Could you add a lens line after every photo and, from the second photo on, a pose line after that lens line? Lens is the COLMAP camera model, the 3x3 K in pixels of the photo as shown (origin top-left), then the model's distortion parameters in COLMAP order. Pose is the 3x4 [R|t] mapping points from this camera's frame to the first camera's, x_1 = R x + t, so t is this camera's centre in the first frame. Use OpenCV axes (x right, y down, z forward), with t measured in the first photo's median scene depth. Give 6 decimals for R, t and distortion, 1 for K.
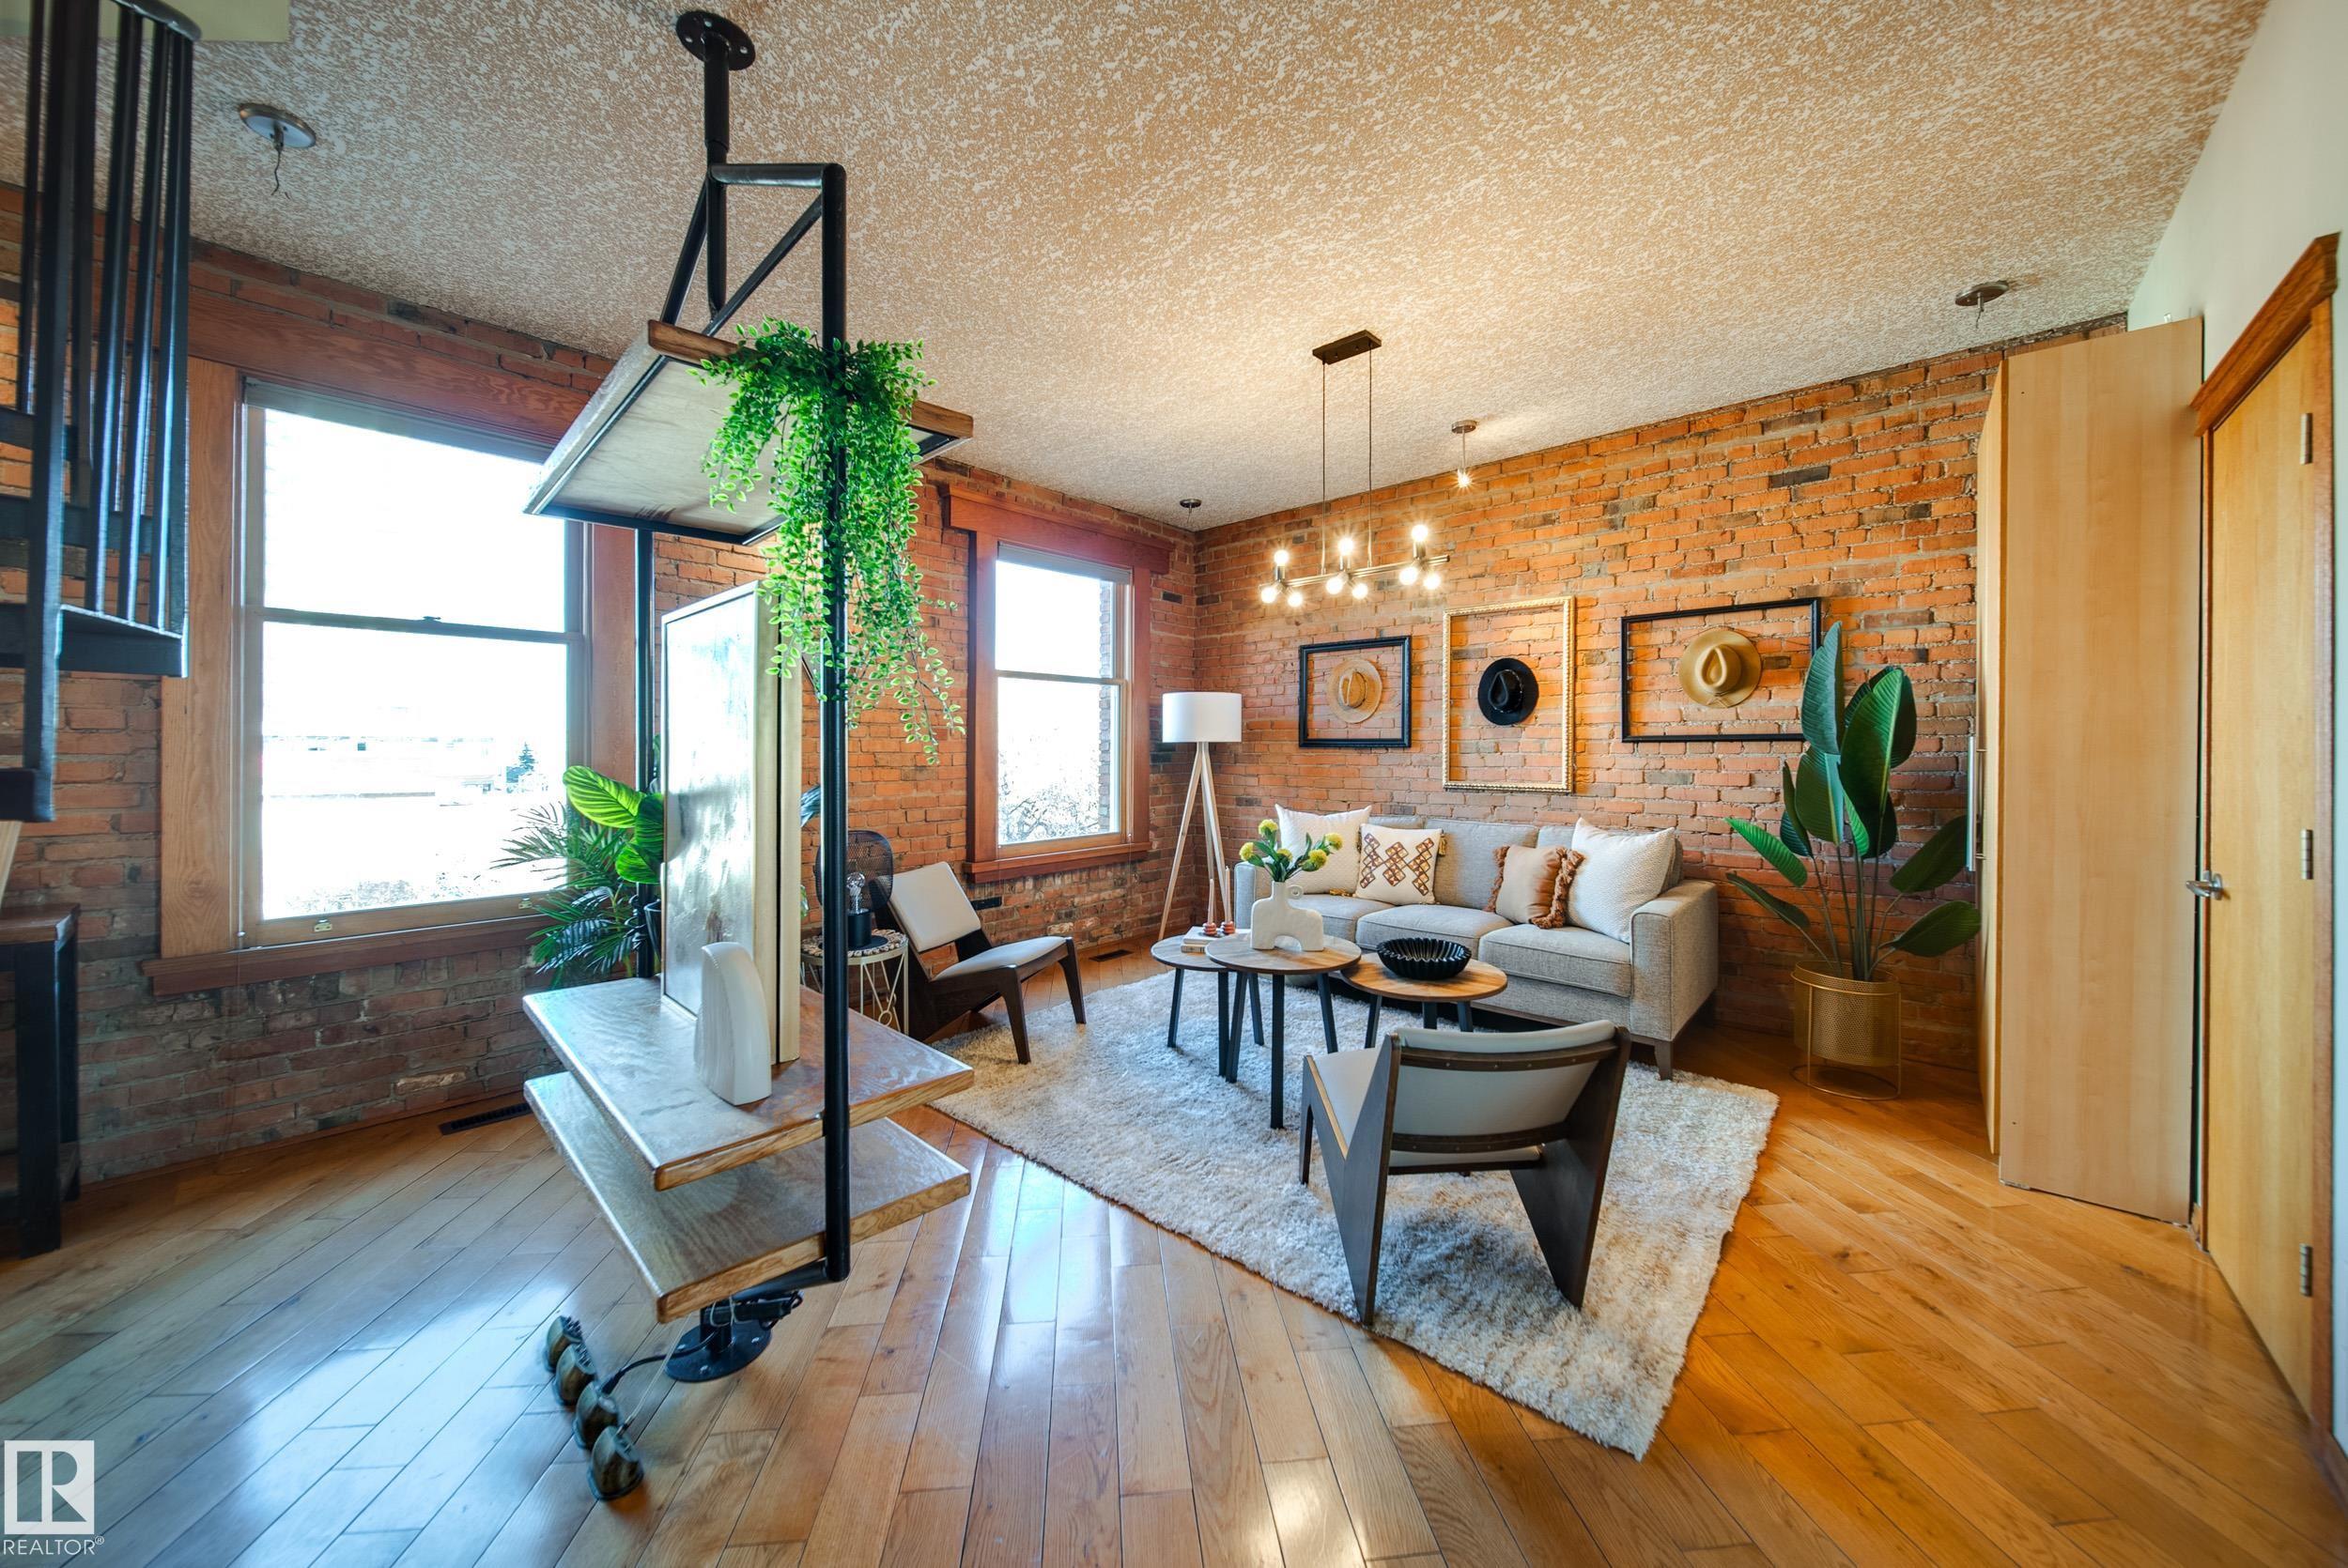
lens RADIAL K [[839.8, 0, 1177.2], [0, 839.8, 756.8], [0, 0, 1]] dist [-0.003067, -0.000277]
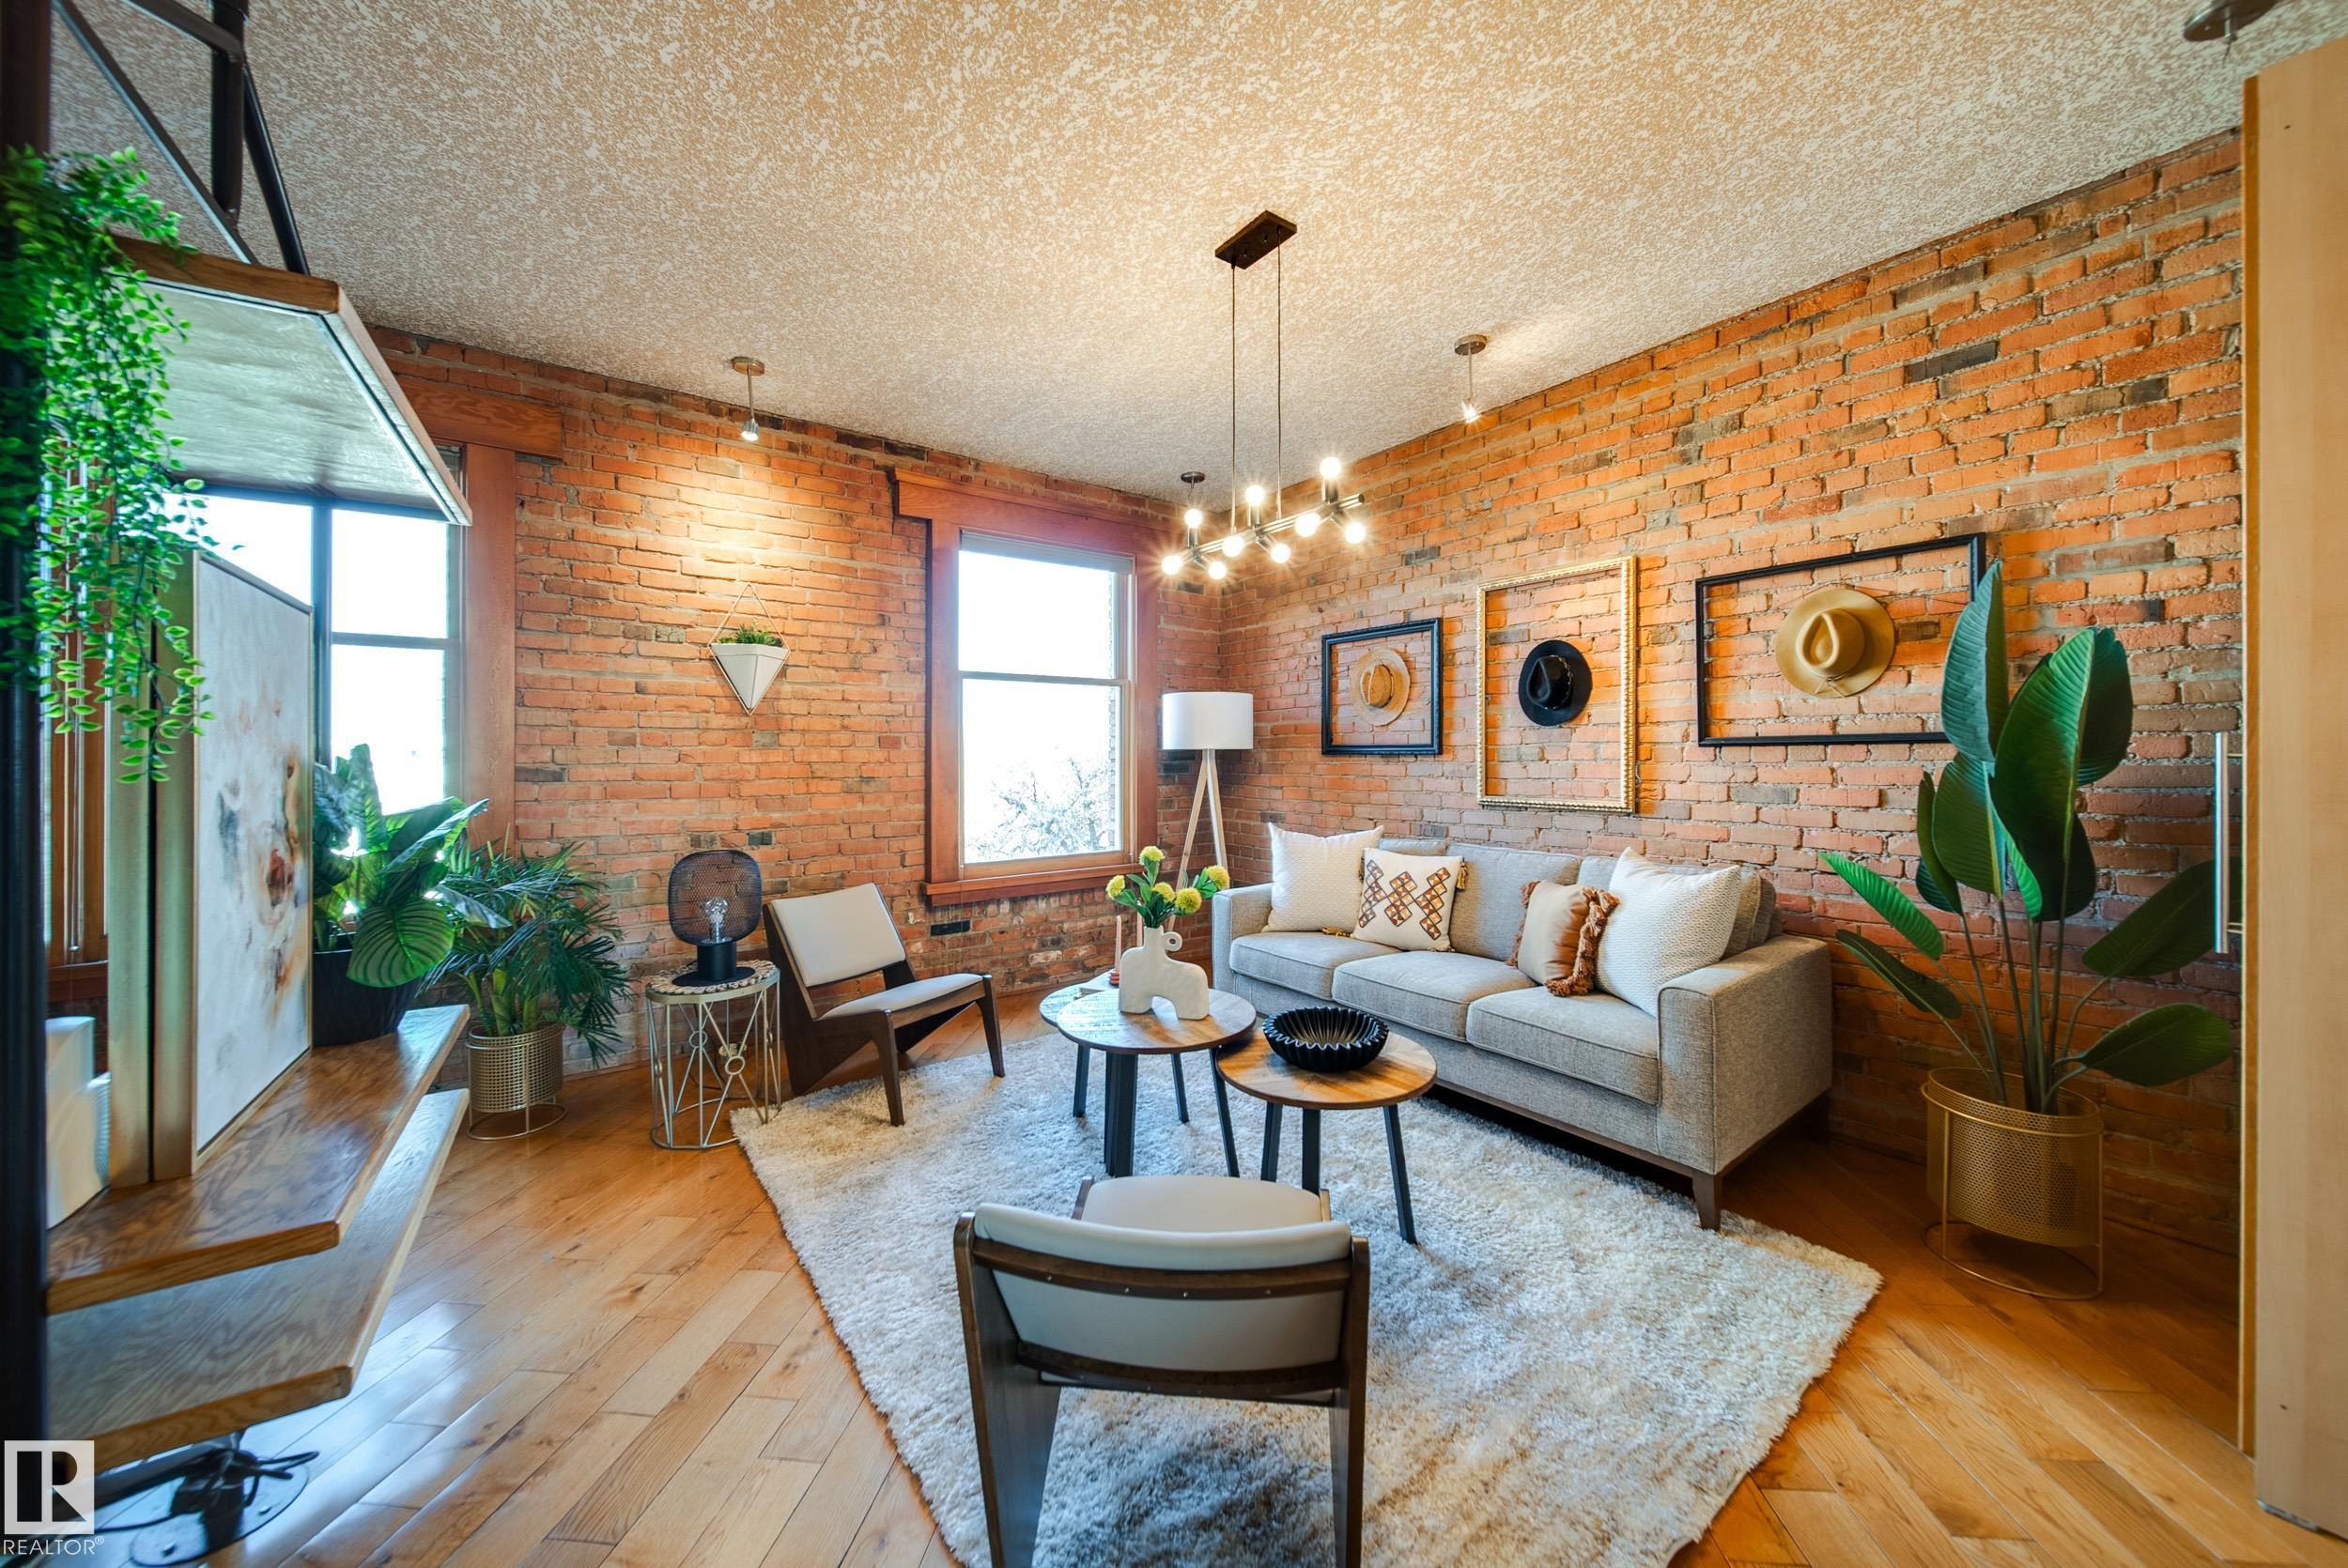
lens RADIAL K [[843.0, 0, 1178.2], [0, 843.0, 761.7], [0, 0, 1]] dist [-0.005011, -0.000233]
pose [[0.981019, -0.002748, -0.193893, 0.240590], [0.001888, 0.999988, -0.004623, -0.001139], [0.193903, 0.004170, 0.981012, 0.190266]]
